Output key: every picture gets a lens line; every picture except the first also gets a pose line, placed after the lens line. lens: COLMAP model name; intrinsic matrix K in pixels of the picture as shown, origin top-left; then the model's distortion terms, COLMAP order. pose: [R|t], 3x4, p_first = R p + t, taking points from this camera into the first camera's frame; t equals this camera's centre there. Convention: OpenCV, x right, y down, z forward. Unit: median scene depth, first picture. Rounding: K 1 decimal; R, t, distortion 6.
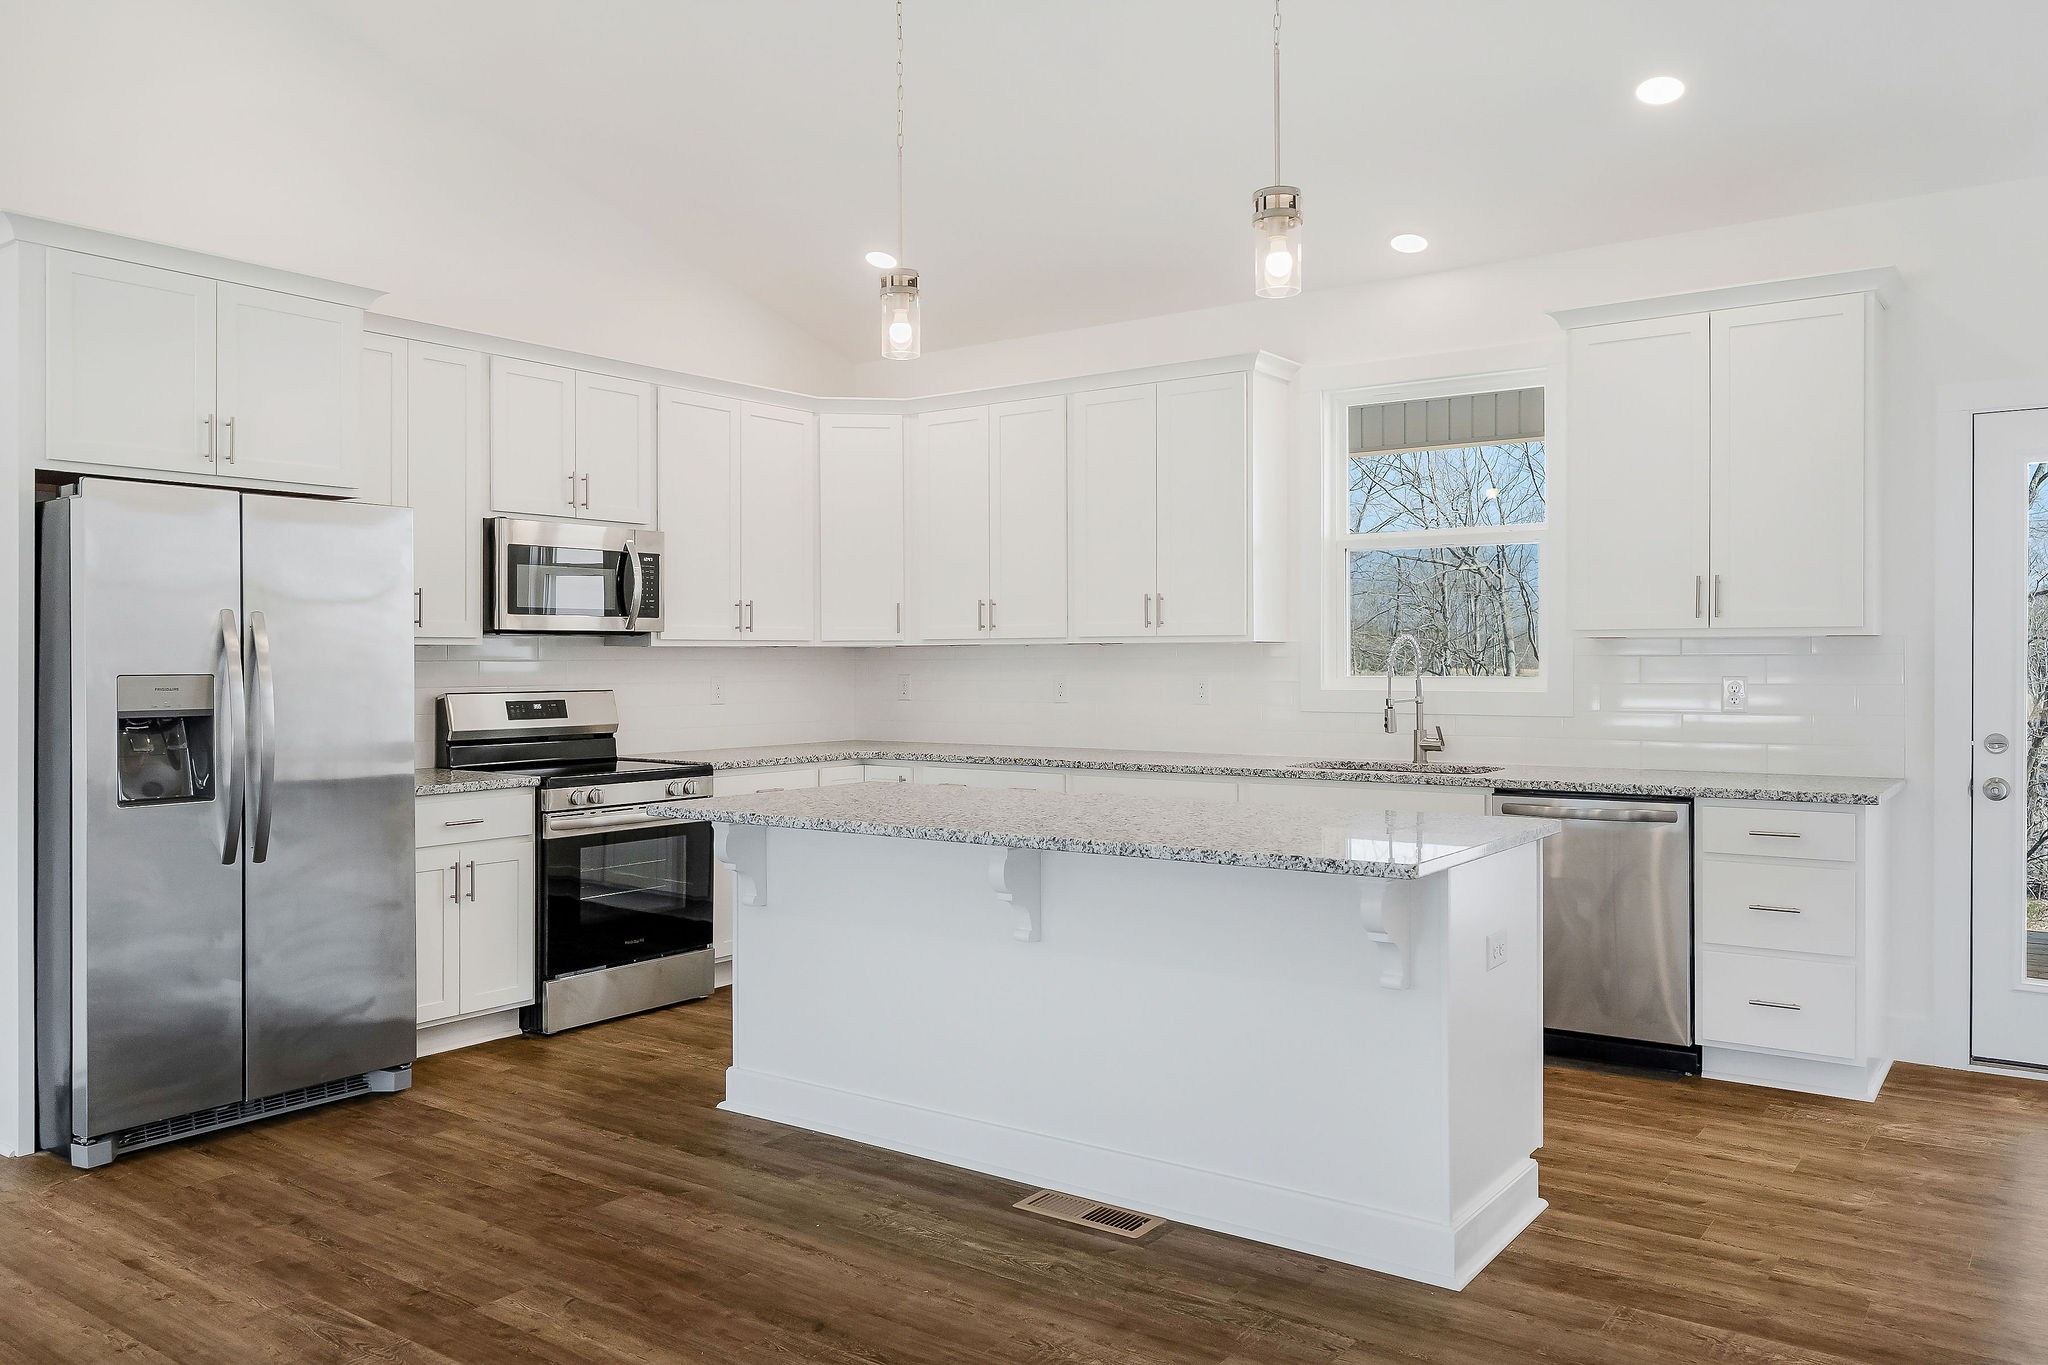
lens RADIAL K [[1515.5, 0, 1022.2], [0, 1515.5, 685.6], [0, 0, 1]] dist [0.011714, 0.004221]
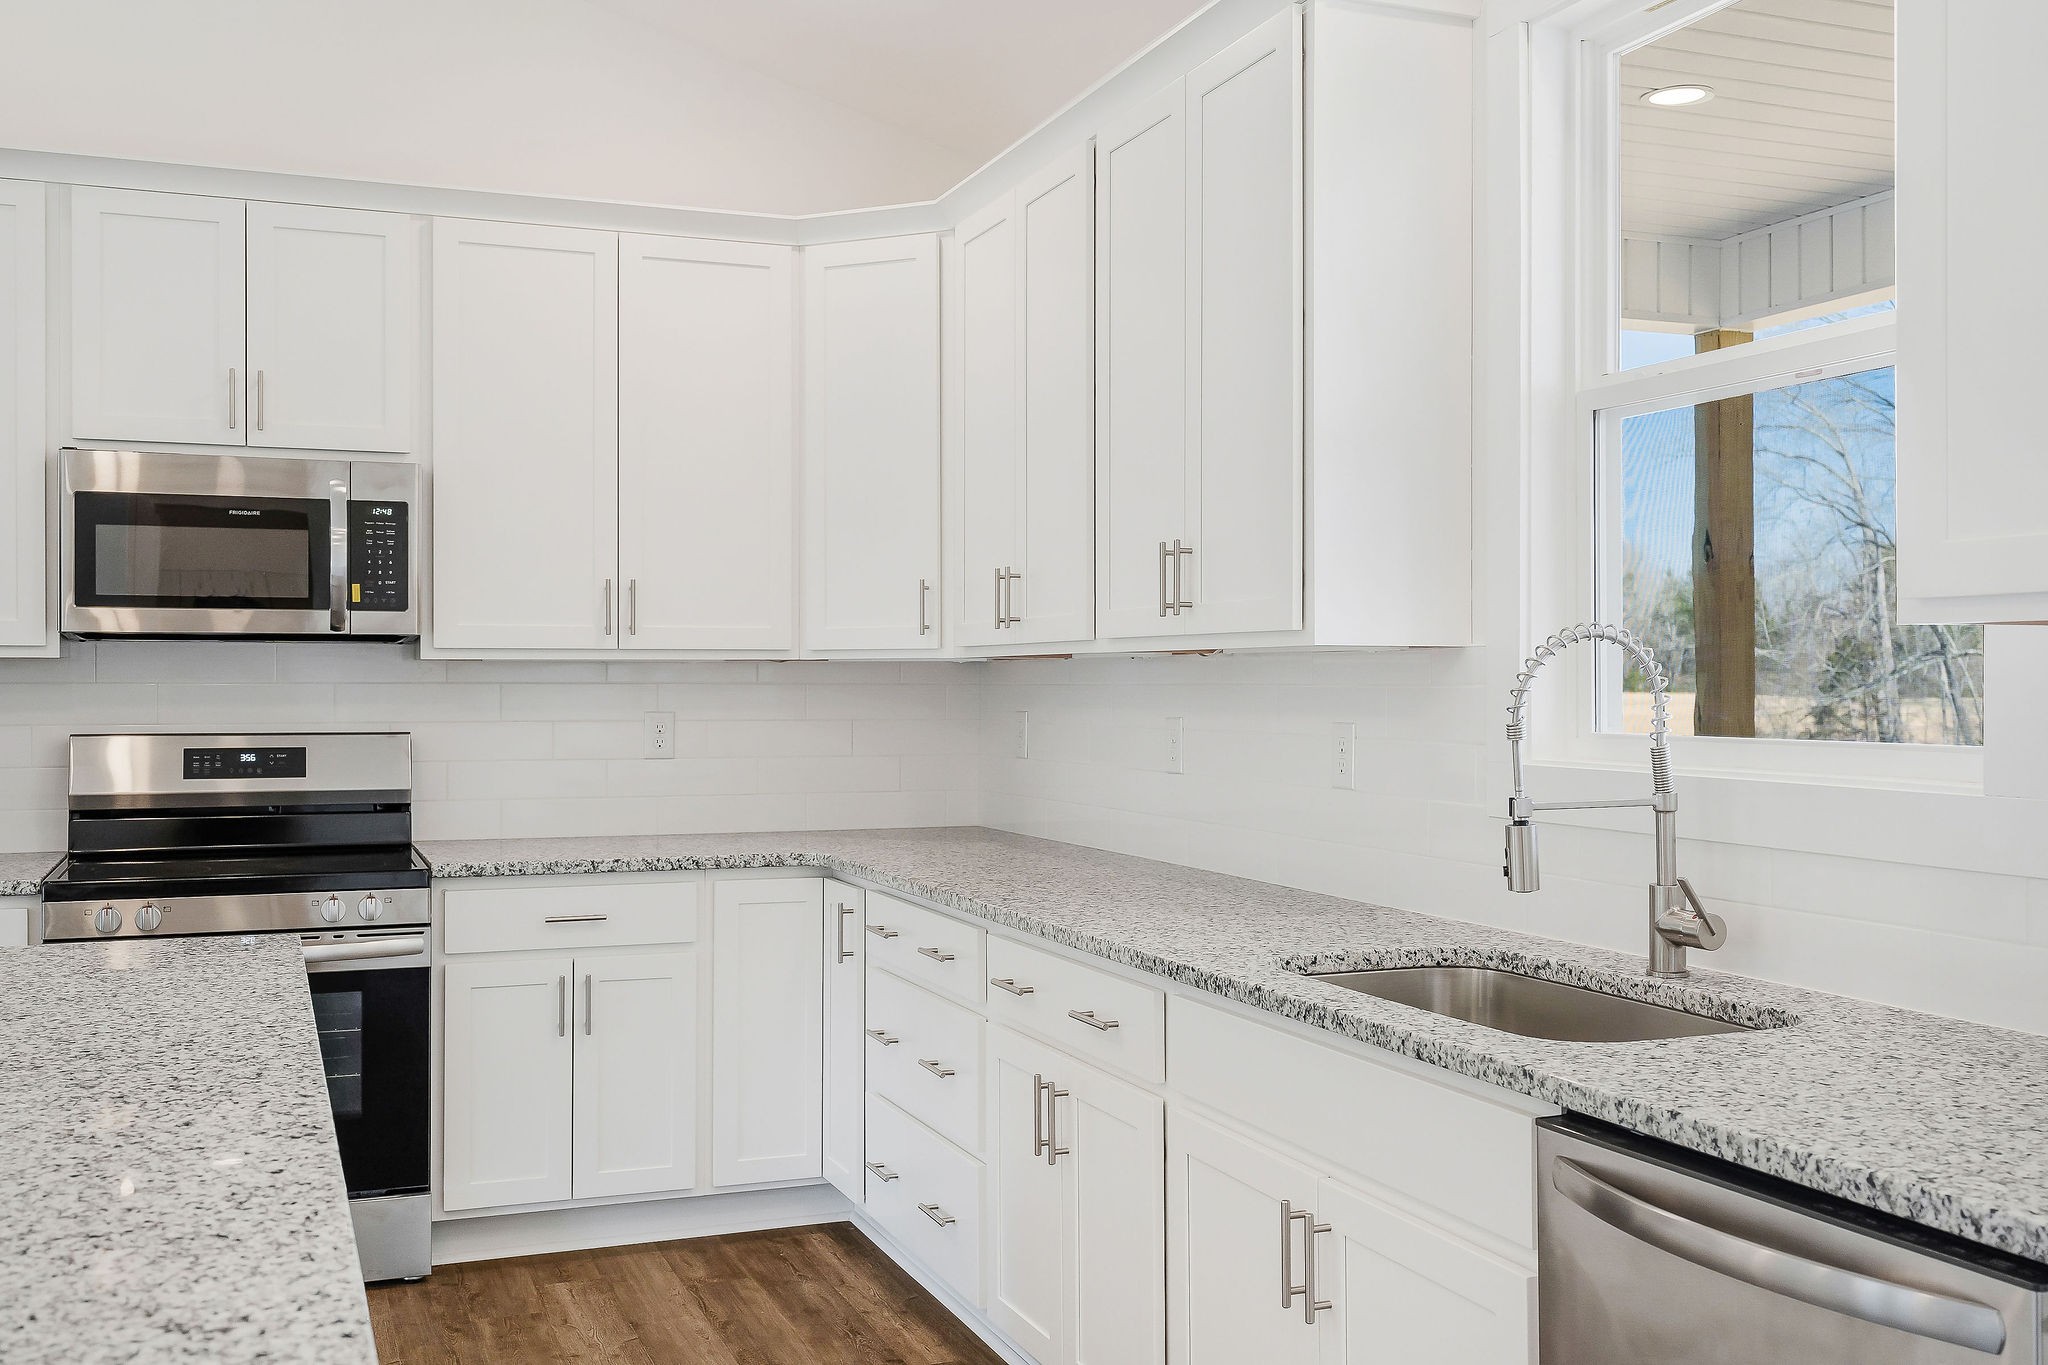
lens RADIAL K [[1924.4, 0, 1024.0], [0, 1924.4, 674.0], [0, 0, 1]] dist [0.019404, 0.000000]
pose [[0.845376, 0.002205, -0.534167, 0.379649], [-0.013035, 0.999779, -0.016502, -0.011738], [0.534012, 0.020913, 0.845218, 0.525679]]
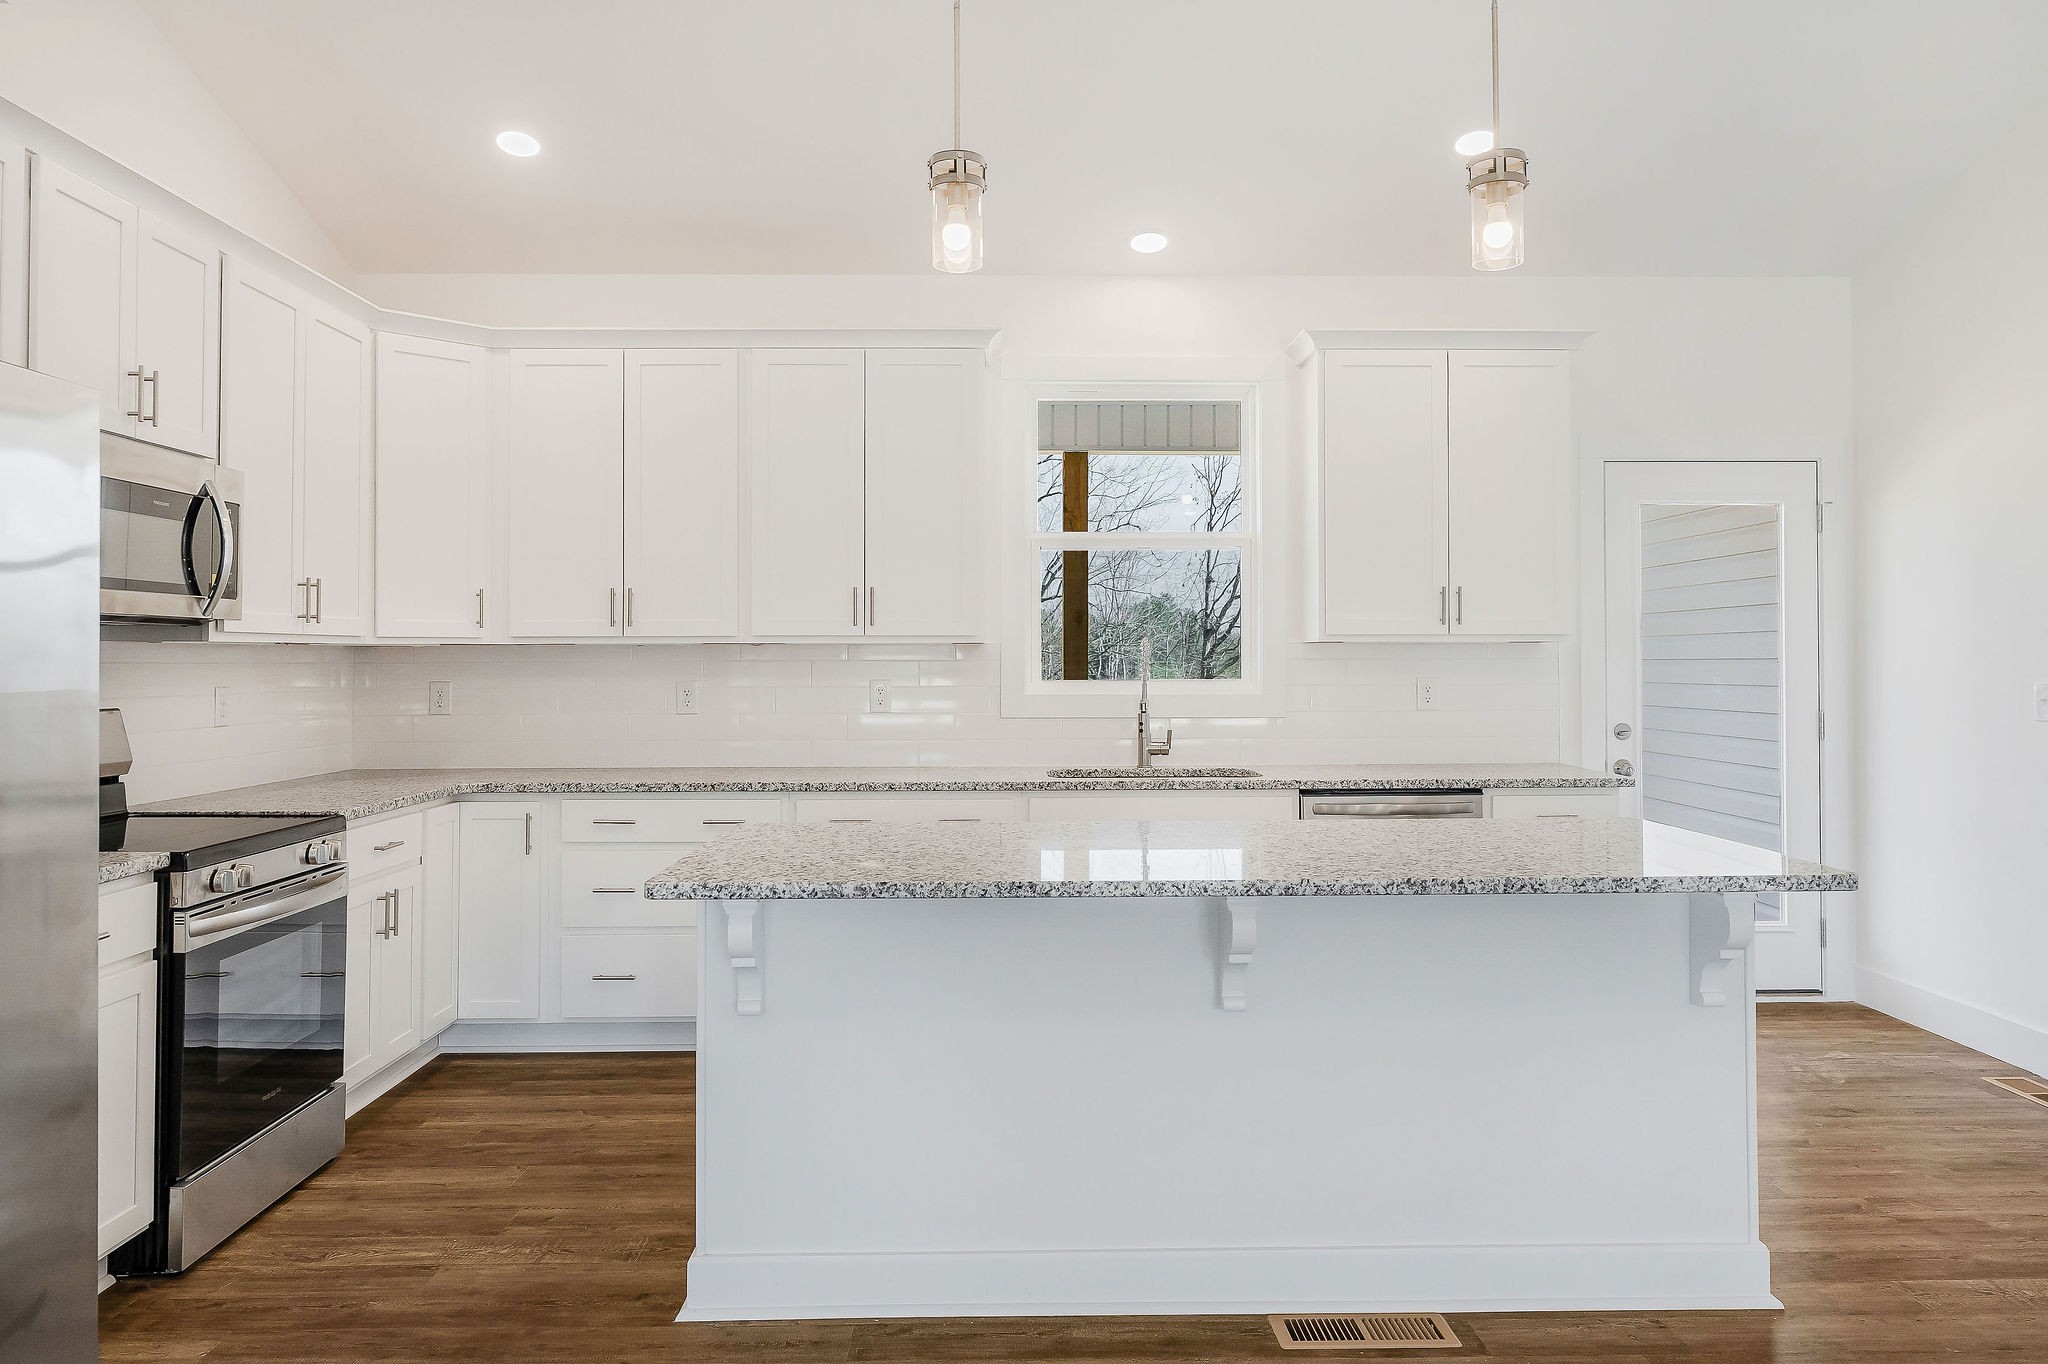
lens RADIAL K [[1449.6, 0, 1030.5], [0, 1449.6, 636.1], [0, 0, 1]] dist [0.017254, -0.011899]
pose [[0.795594, 0.011935, 0.605712, -0.369014], [0.009521, 0.999436, -0.032198, -0.004758], [-0.605755, 0.031383, 0.795032, 0.293503]]
